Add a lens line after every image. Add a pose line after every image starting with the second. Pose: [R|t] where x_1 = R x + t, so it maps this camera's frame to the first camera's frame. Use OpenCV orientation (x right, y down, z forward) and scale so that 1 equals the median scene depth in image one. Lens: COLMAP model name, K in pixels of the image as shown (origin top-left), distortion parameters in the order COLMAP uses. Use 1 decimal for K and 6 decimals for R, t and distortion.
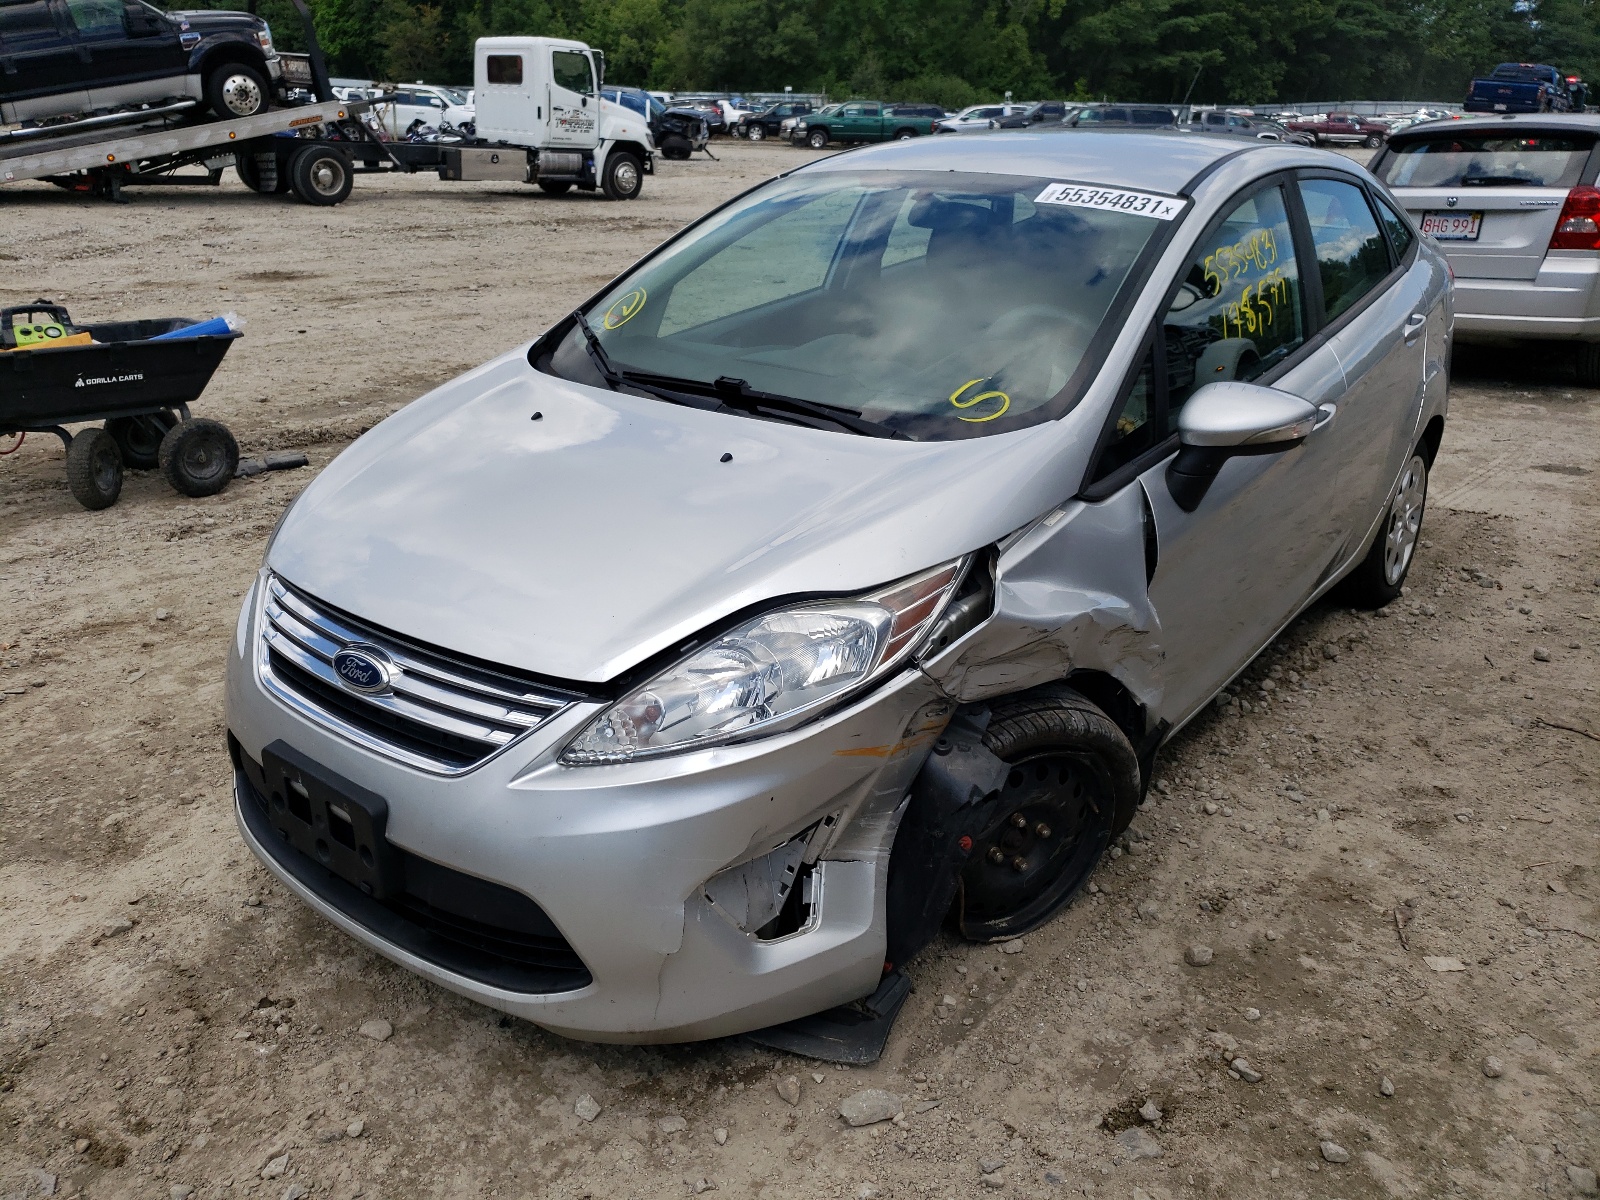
lens RADIAL K [[1313.5, 0, 807.7], [0, 1313.5, 597.8], [0, 0, 1]] dist [0.028309, -0.032050]
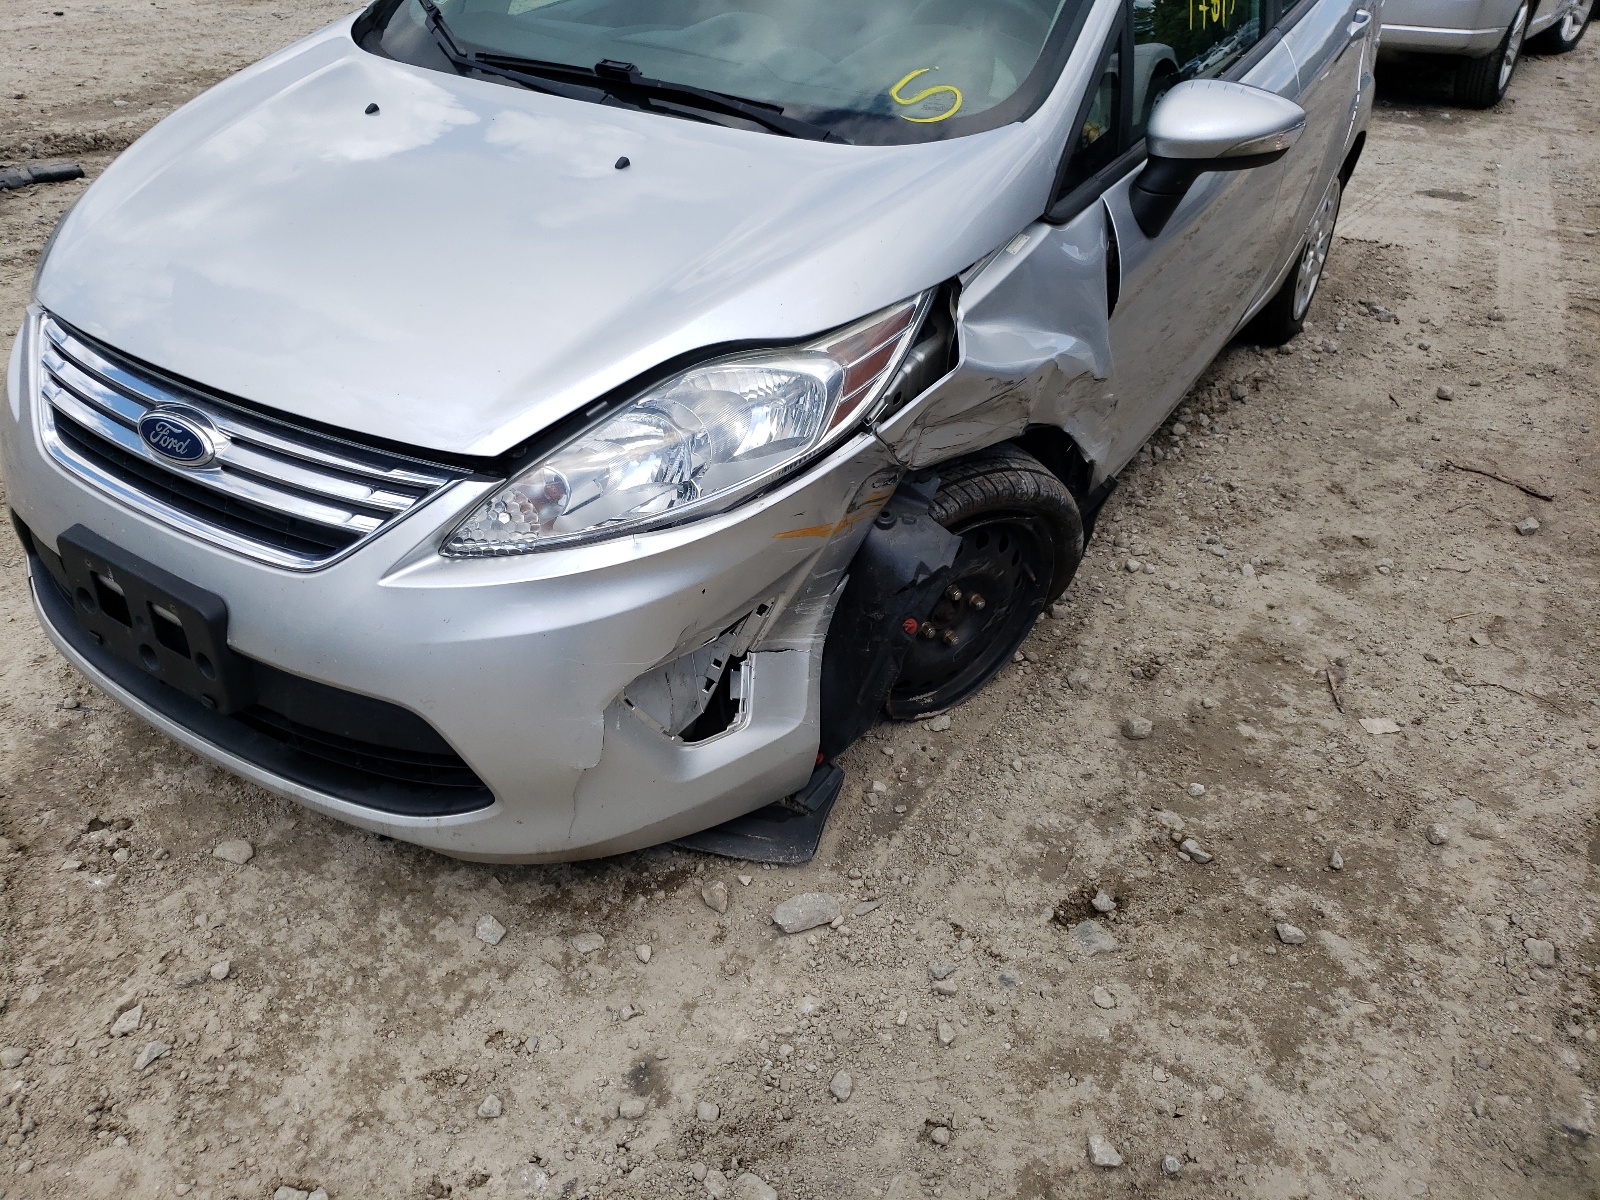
lens RADIAL K [[1313.5, 0, 789.0], [0, 1313.5, 599.3], [0, 0, 1]] dist [0.028309, -0.032050]
pose [[0.994135, -0.024044, 0.105435, -0.051714], [0.002380, 0.979599, 0.200947, -0.008228], [-0.108116, -0.199518, 0.973911, 0.148701]]
